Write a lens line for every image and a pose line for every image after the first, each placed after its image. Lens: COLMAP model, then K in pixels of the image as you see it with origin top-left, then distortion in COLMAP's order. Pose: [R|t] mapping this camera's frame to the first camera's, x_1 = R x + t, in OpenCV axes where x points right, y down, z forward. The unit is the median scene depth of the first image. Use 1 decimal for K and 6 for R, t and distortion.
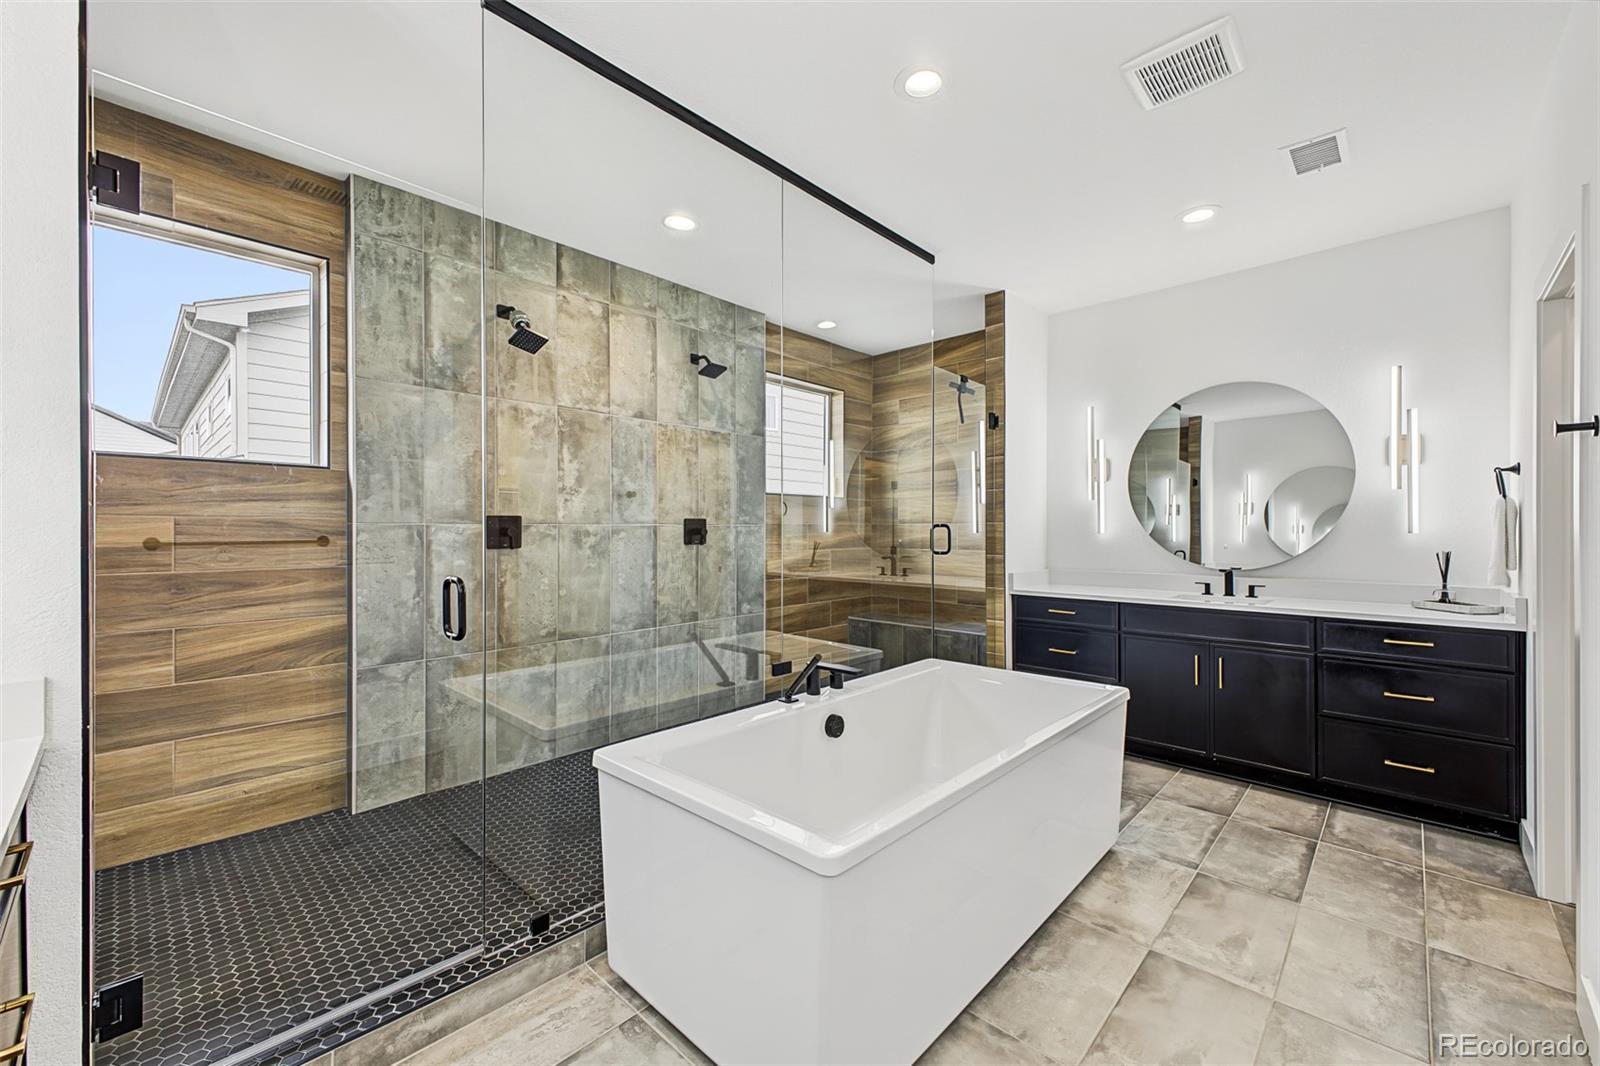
lens RADIAL K [[638.8, 0, 801.5], [0, 638.8, 533.0], [0, 0, 1]] dist [0.023209, -0.006293]
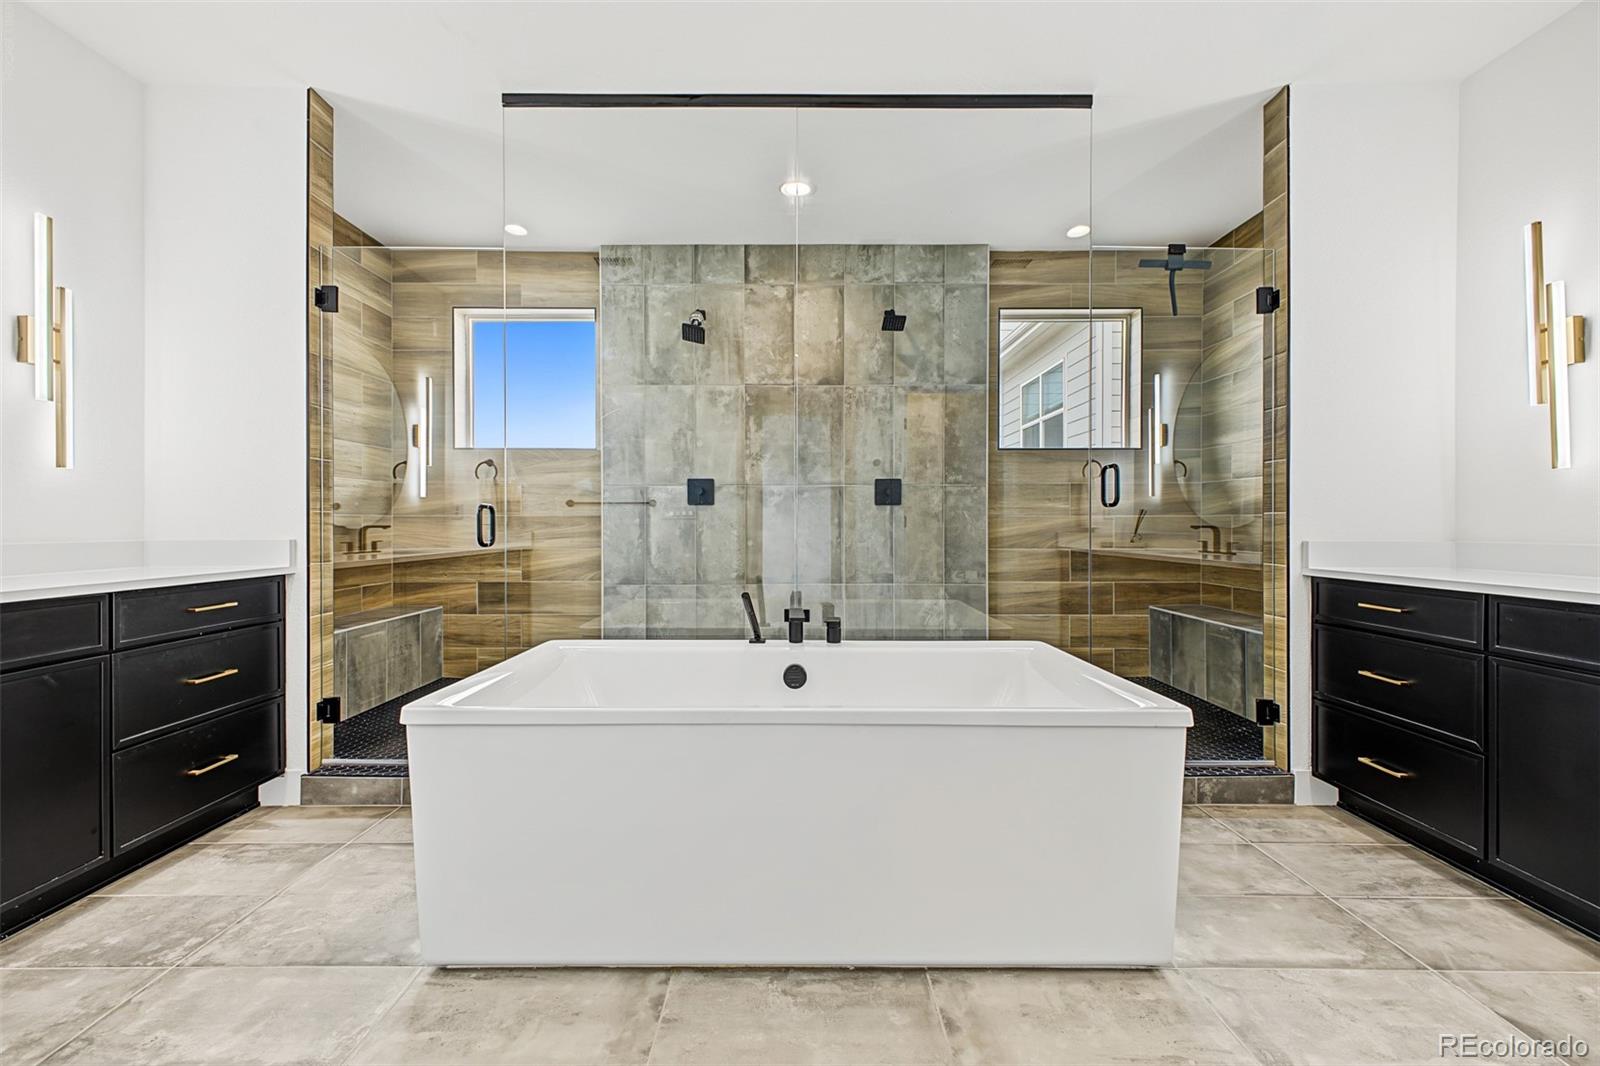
lens RADIAL K [[638.8, 0, 791.7], [0, 638.8, 526.9], [0, 0, 1]] dist [0.023209, -0.006293]
pose [[0.681604, 0.004193, -0.731710, 0.508498], [-0.005007, 0.999987, 0.001067, 0.058131], [0.731705, 0.002936, 0.681616, 0.253158]]
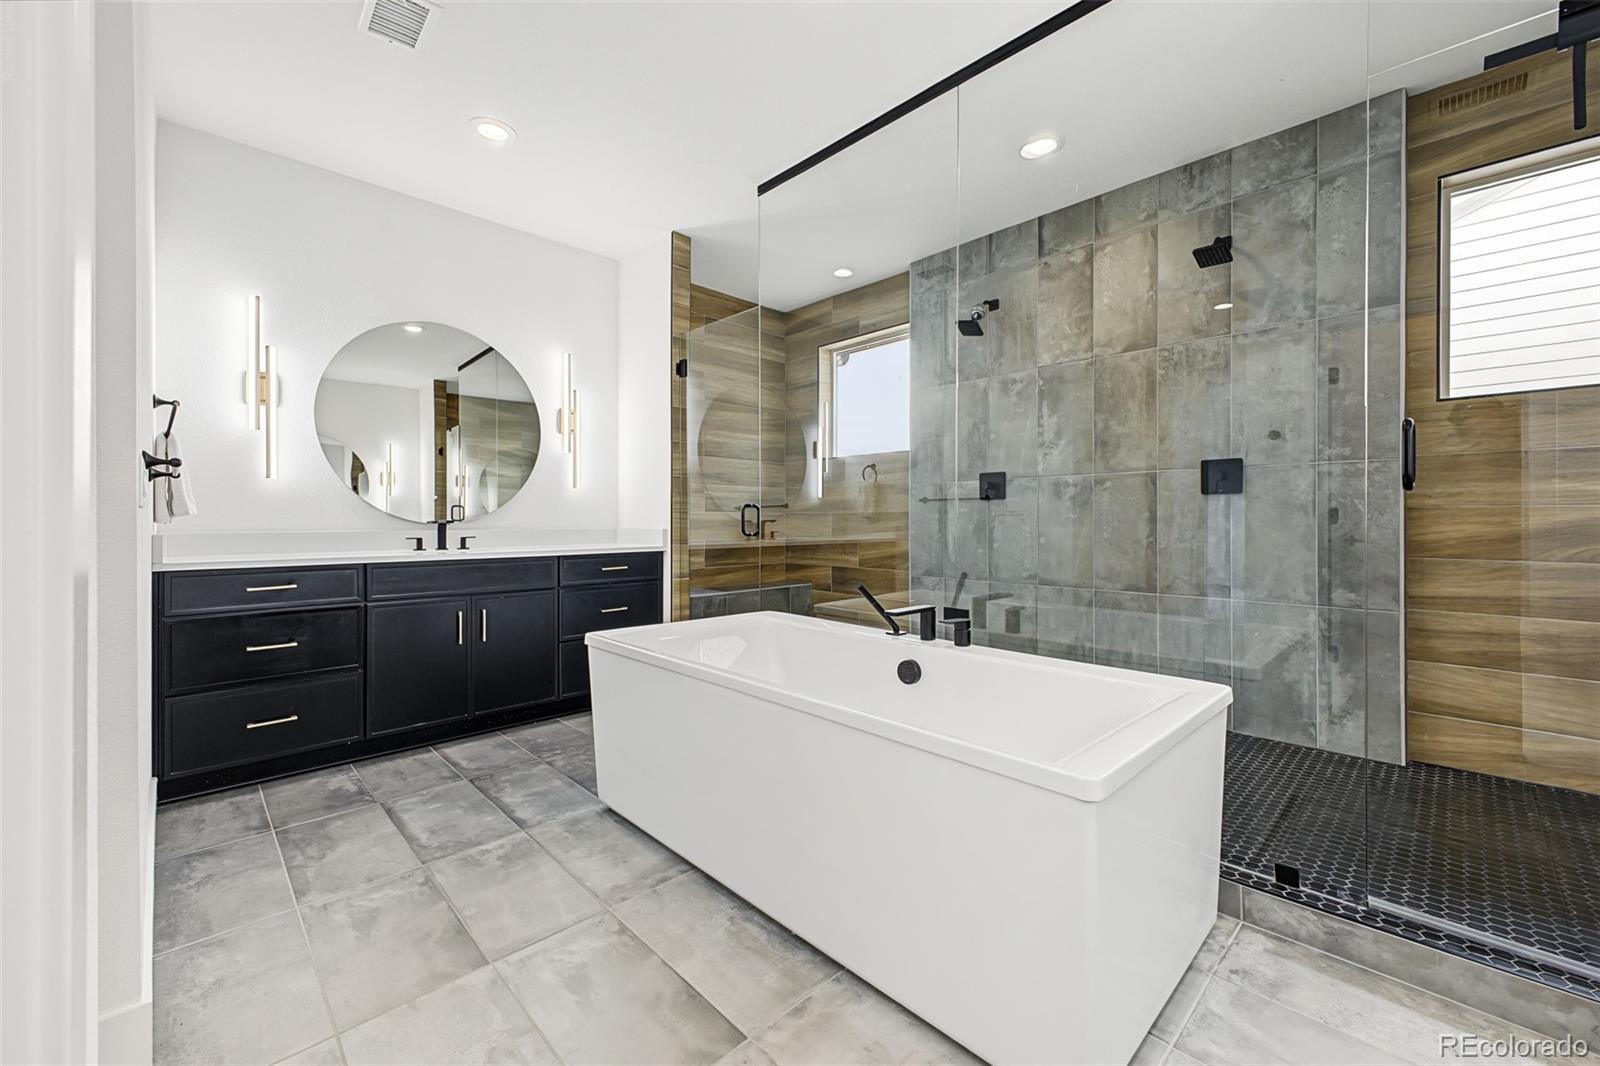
lens RADIAL K [[638.8, 0, 792.9], [0, 638.8, 520.9], [0, 0, 1]] dist [0.023209, -0.006293]
pose [[-0.051496, 0.003239, -0.998668, 0.688418], [-0.007304, 0.999967, 0.003620, 0.056735], [0.998646, 0.007481, -0.051471, 0.613186]]
